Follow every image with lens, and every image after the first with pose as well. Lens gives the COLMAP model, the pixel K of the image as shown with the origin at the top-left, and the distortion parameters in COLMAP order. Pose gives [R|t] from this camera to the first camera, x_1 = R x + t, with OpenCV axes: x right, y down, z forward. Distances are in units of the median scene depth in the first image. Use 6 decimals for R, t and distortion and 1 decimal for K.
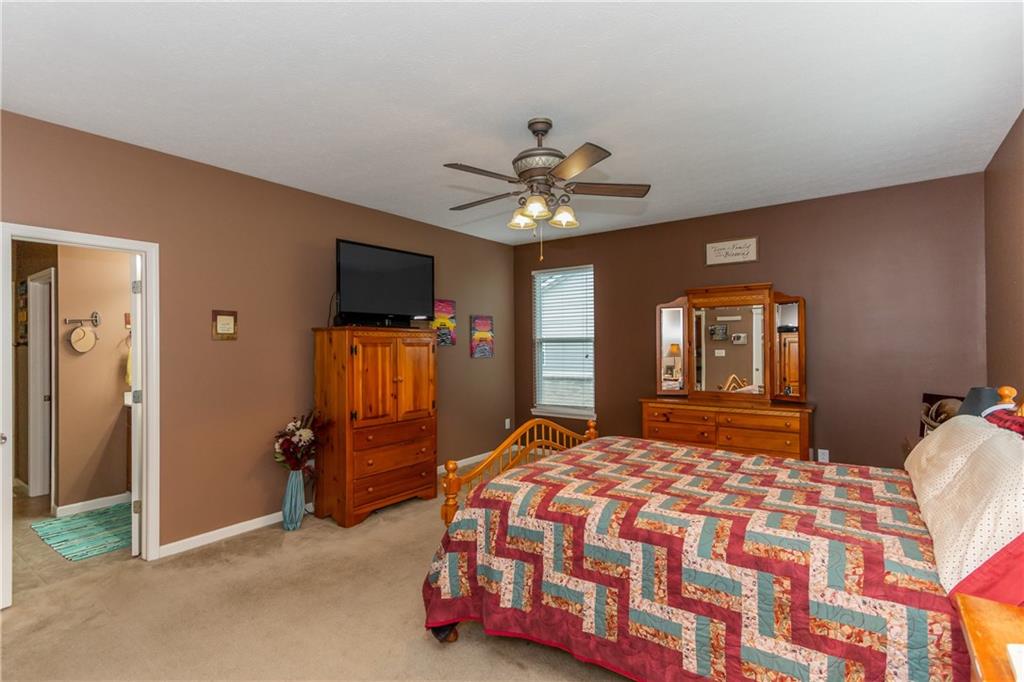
lens RADIAL K [[484.3, 0, 513.6], [0, 484.3, 341.3], [0, 0, 1]] dist [0.004333, -0.000085]
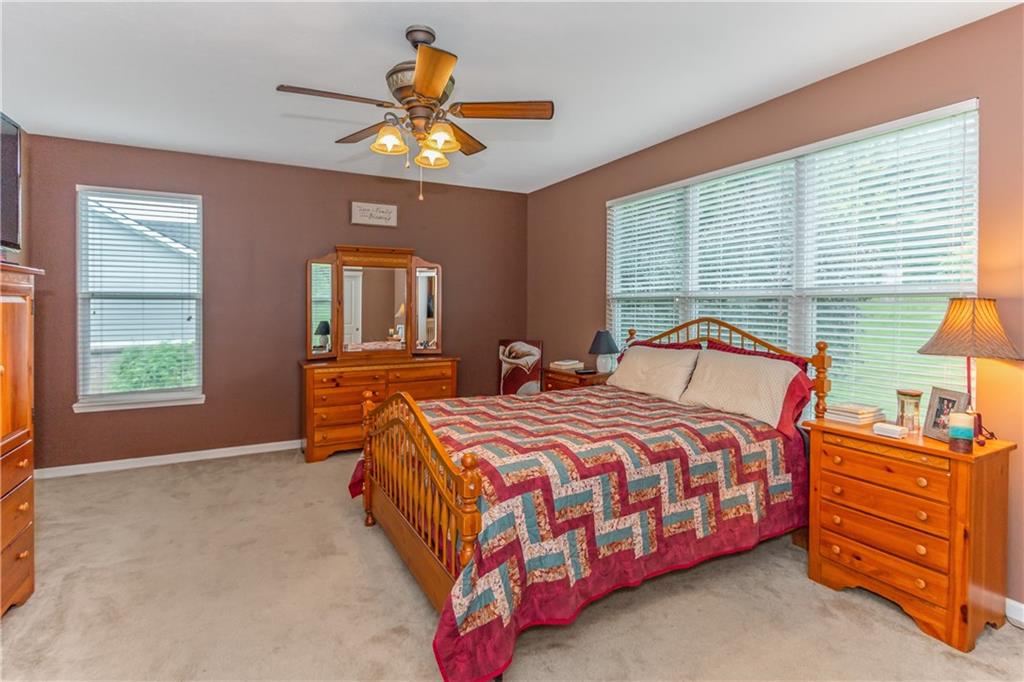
lens RADIAL K [[484.3, 0, 522.4], [0, 484.3, 309.9], [0, 0, 1]] dist [0.004333, -0.000085]
pose [[0.438672, -0.001606, 0.898646, -0.923634], [-0.012933, 0.999884, 0.008100, 0.017170], [-0.898554, -0.015176, 0.438600, 0.713127]]
